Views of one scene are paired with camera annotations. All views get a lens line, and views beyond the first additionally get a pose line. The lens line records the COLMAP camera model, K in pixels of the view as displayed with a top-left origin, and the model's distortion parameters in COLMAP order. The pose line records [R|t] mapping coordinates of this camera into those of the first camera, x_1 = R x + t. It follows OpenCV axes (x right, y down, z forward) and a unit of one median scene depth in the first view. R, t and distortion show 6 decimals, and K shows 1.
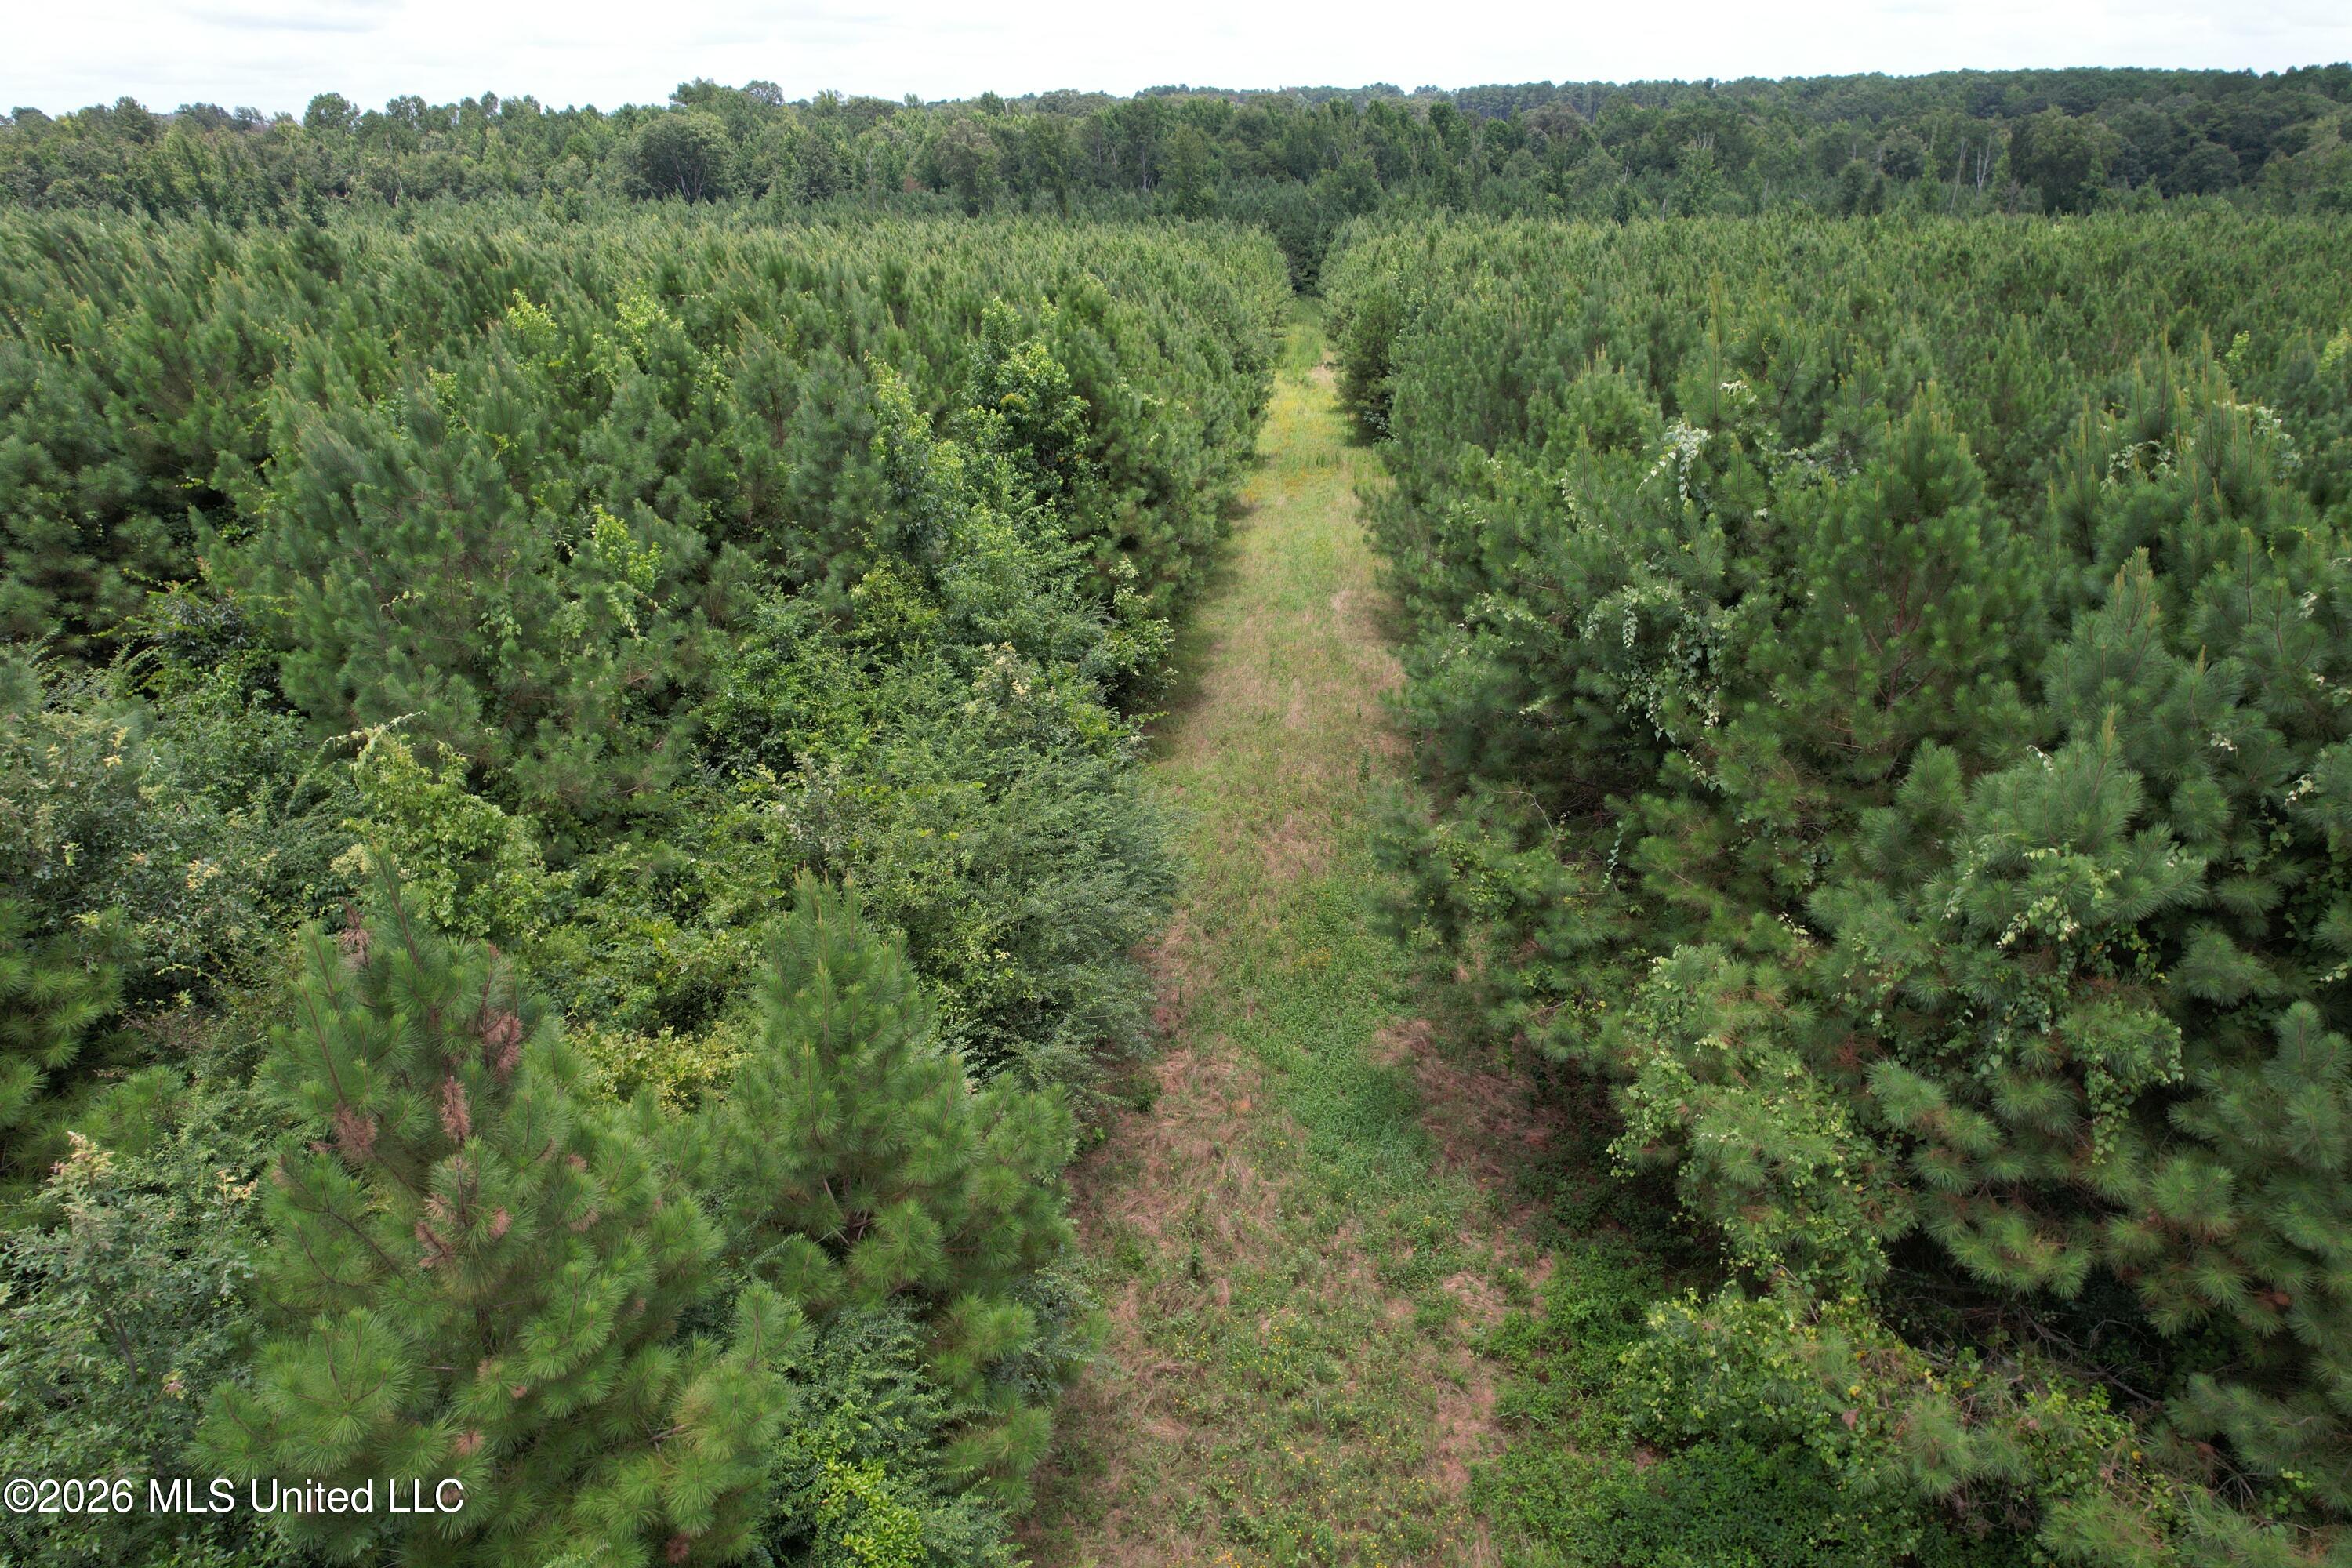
lens RADIAL K [[1473.9, 0, 1176.0], [0, 1473.9, 784.0], [0, 0, 1]] dist [-0.087554, 0.069717]
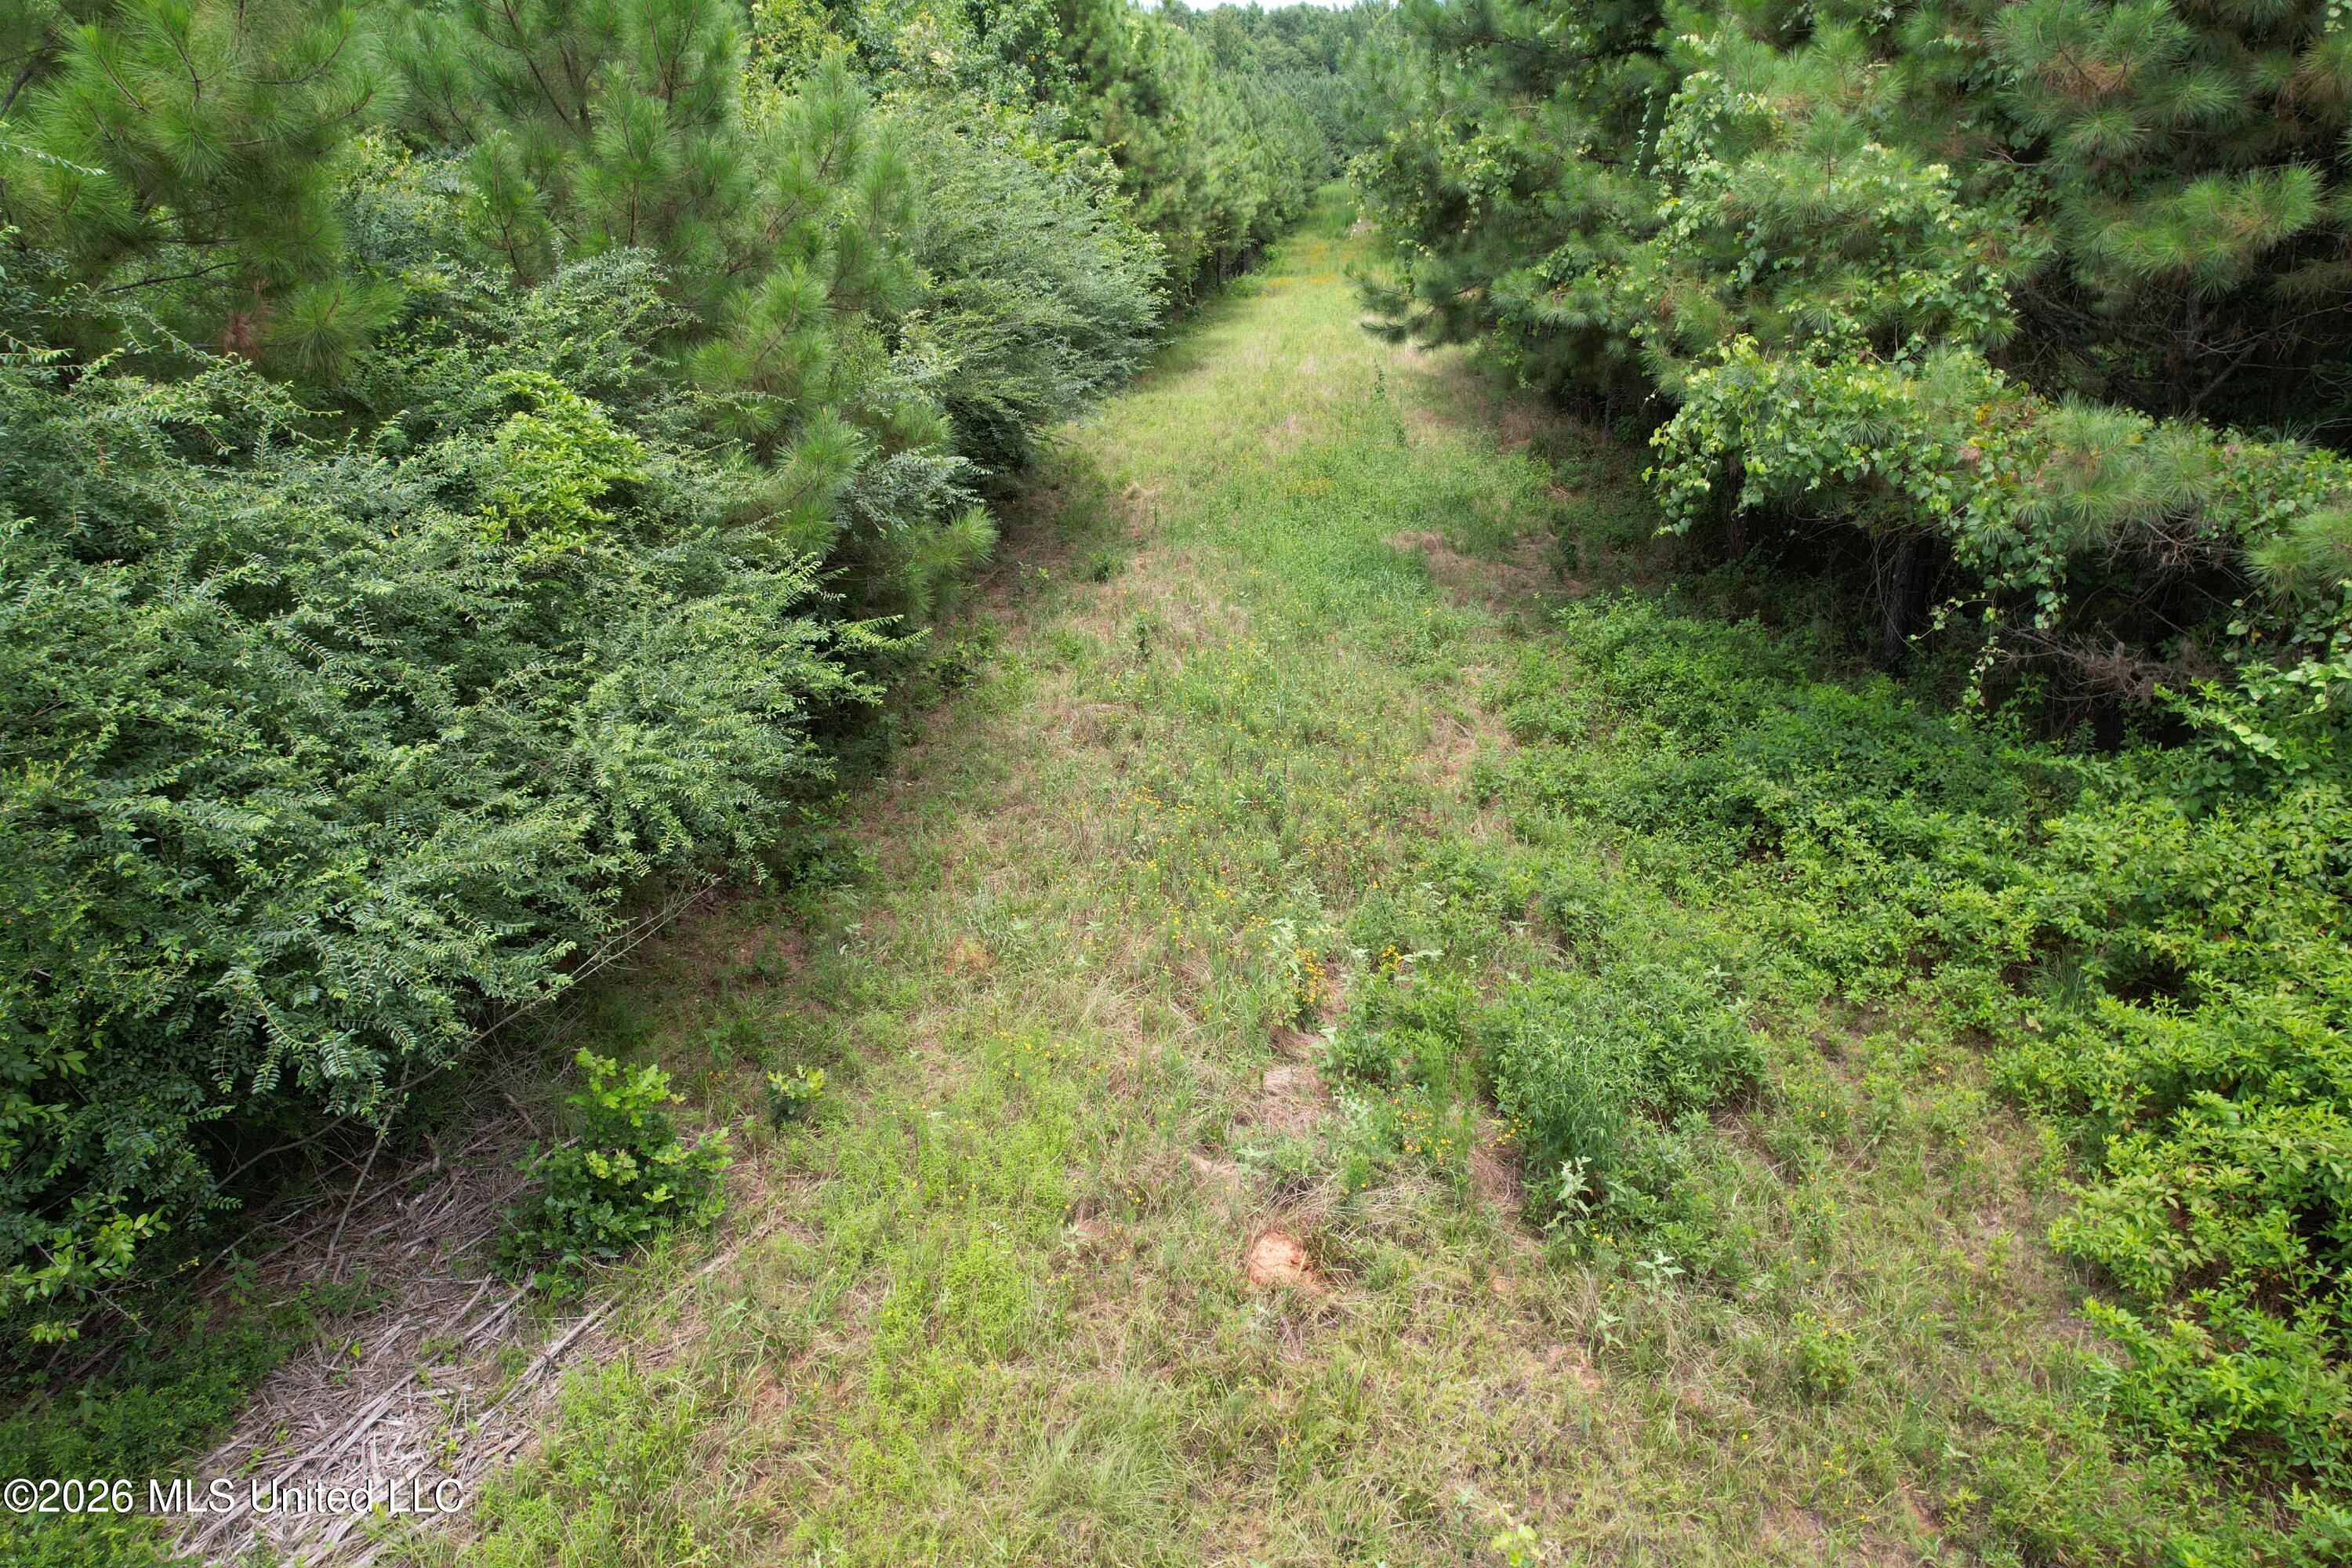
lens RADIAL K [[1473.9, 0, 1176.0], [0, 1473.9, 784.0], [0, 0, 1]] dist [-0.087554, 0.069717]
pose [[0.999035, -0.022355, -0.037794, 0.034338], [0.023576, 0.999205, 0.032155, 0.217715], [0.037045, -0.033015, 0.998768, 0.094640]]
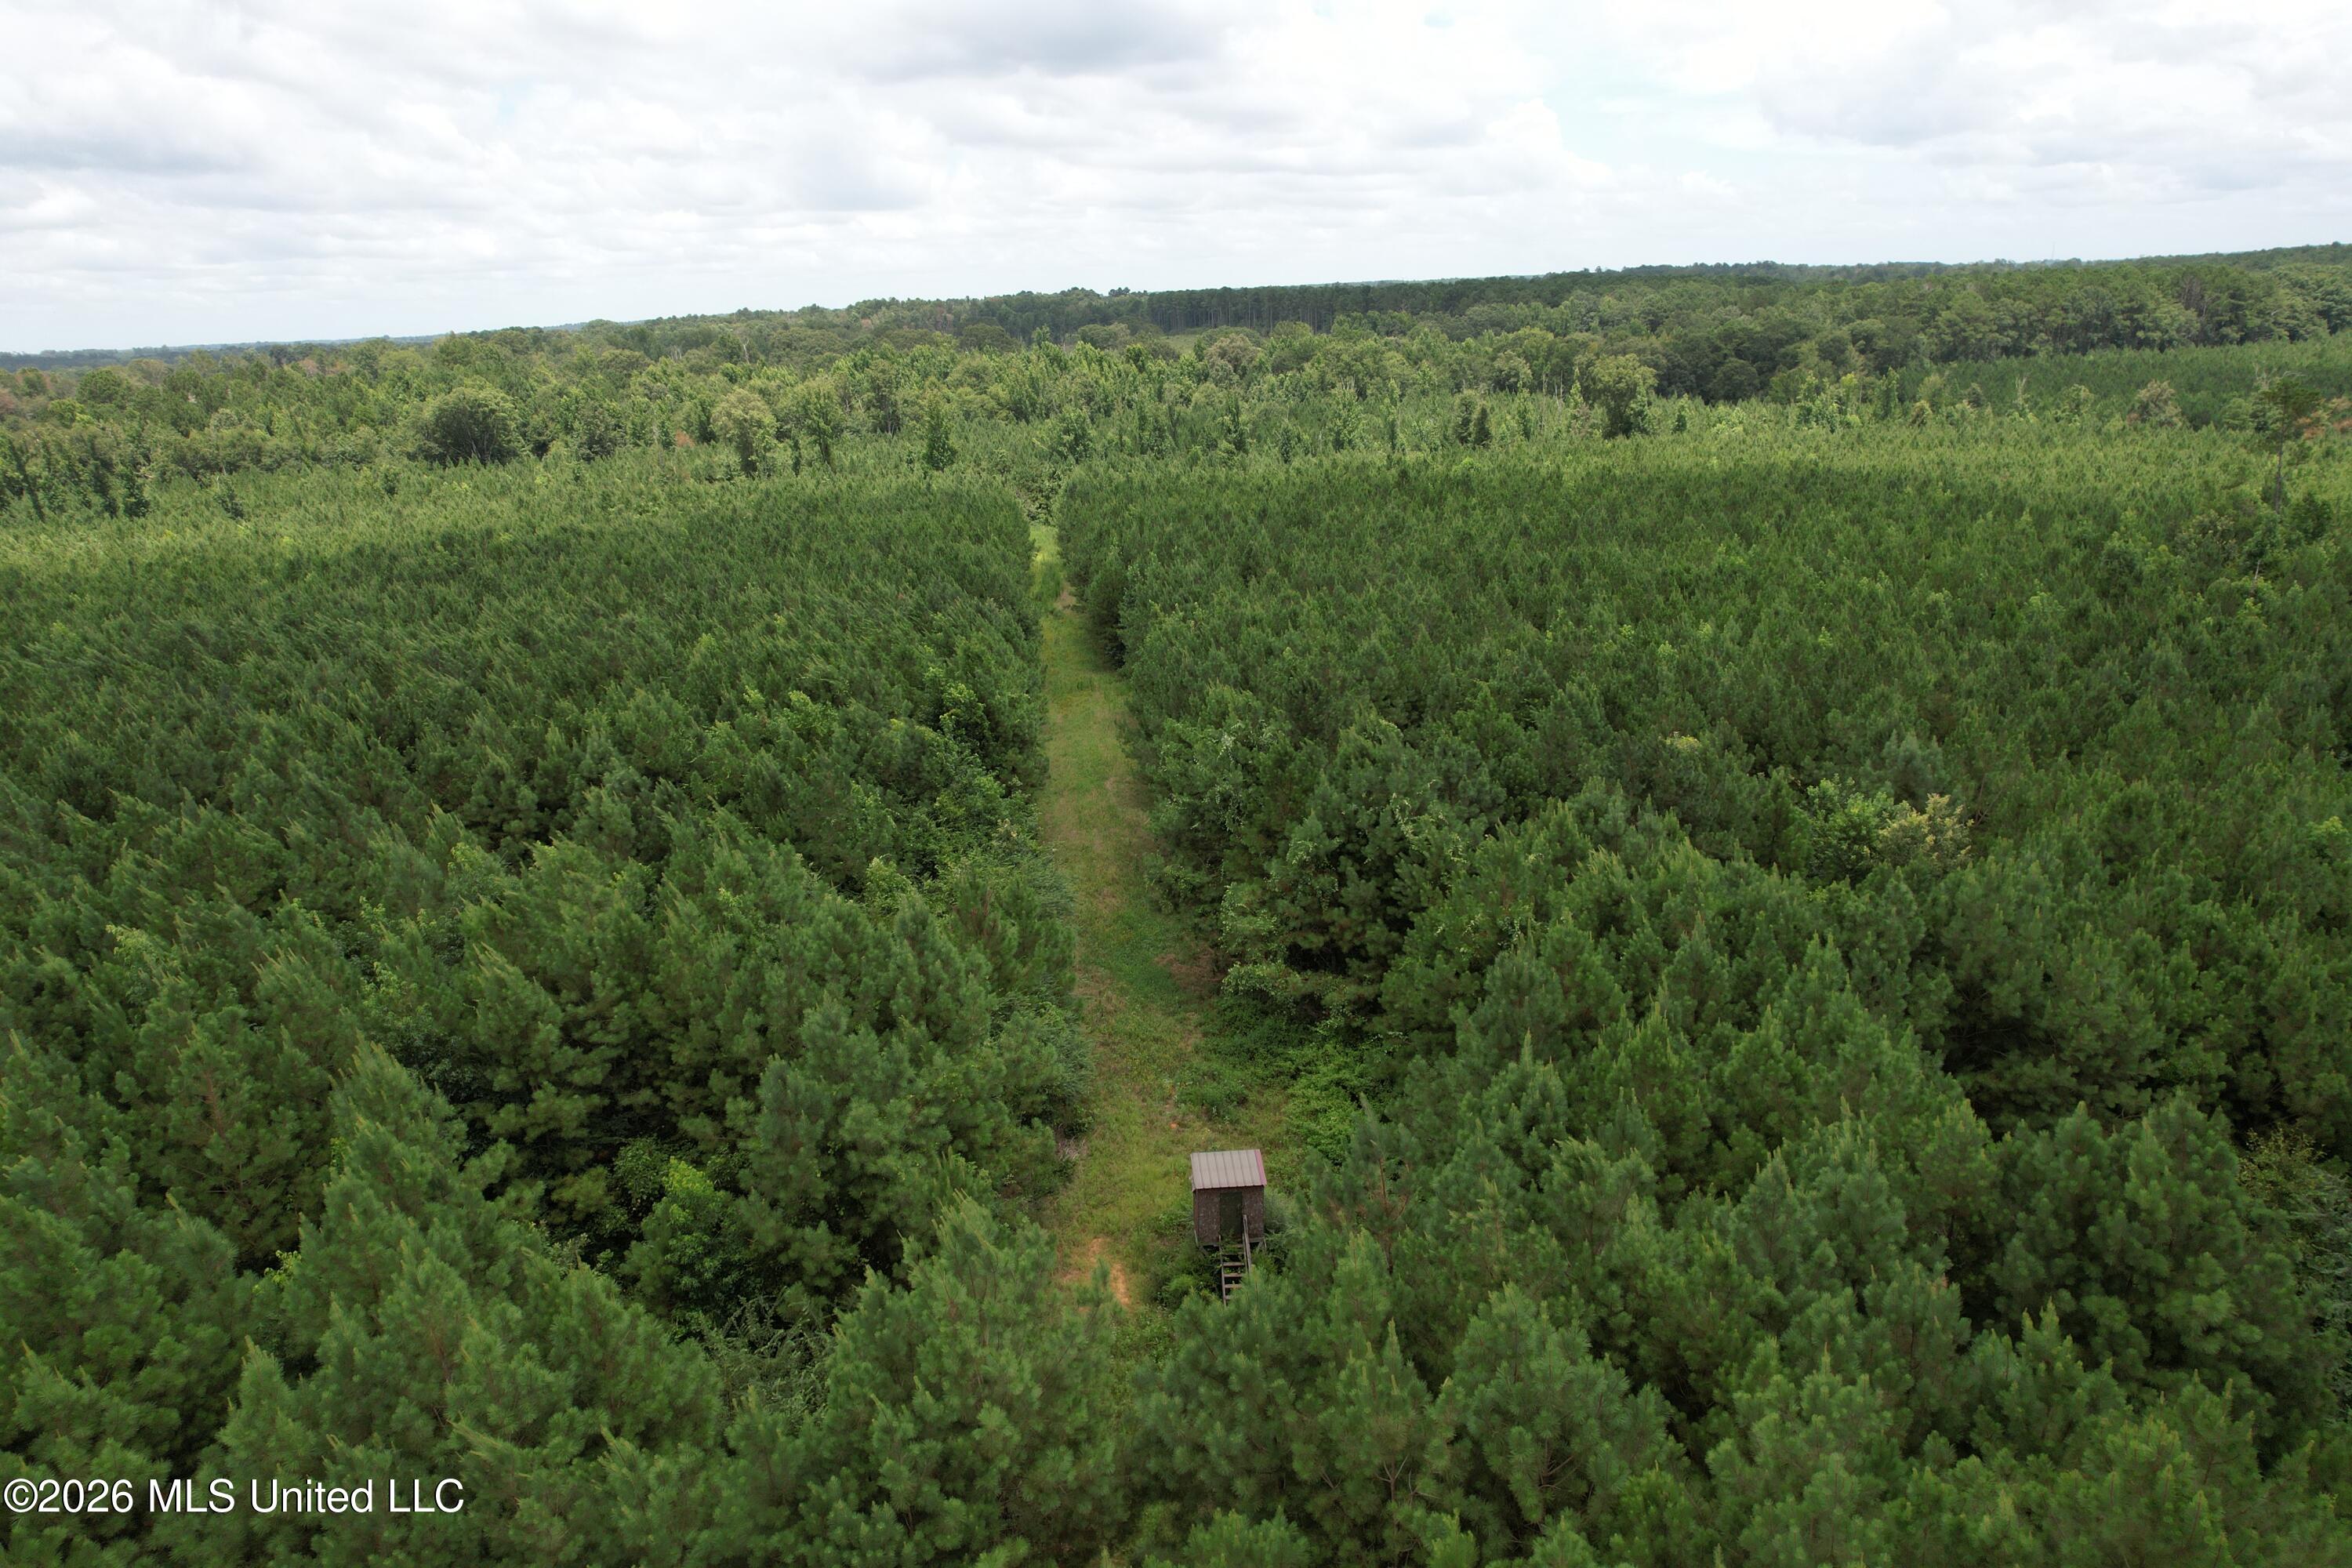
lens RADIAL K [[1473.9, 0, 1176.0], [0, 1473.9, 784.0], [0, 0, 1]] dist [-0.087554, 0.069717]
pose [[0.981517, -0.082205, 0.172820, -0.188504], [0.101414, 0.989243, -0.105418, 0.108403], [-0.162296, 0.120996, 0.979296, -1.197184]]
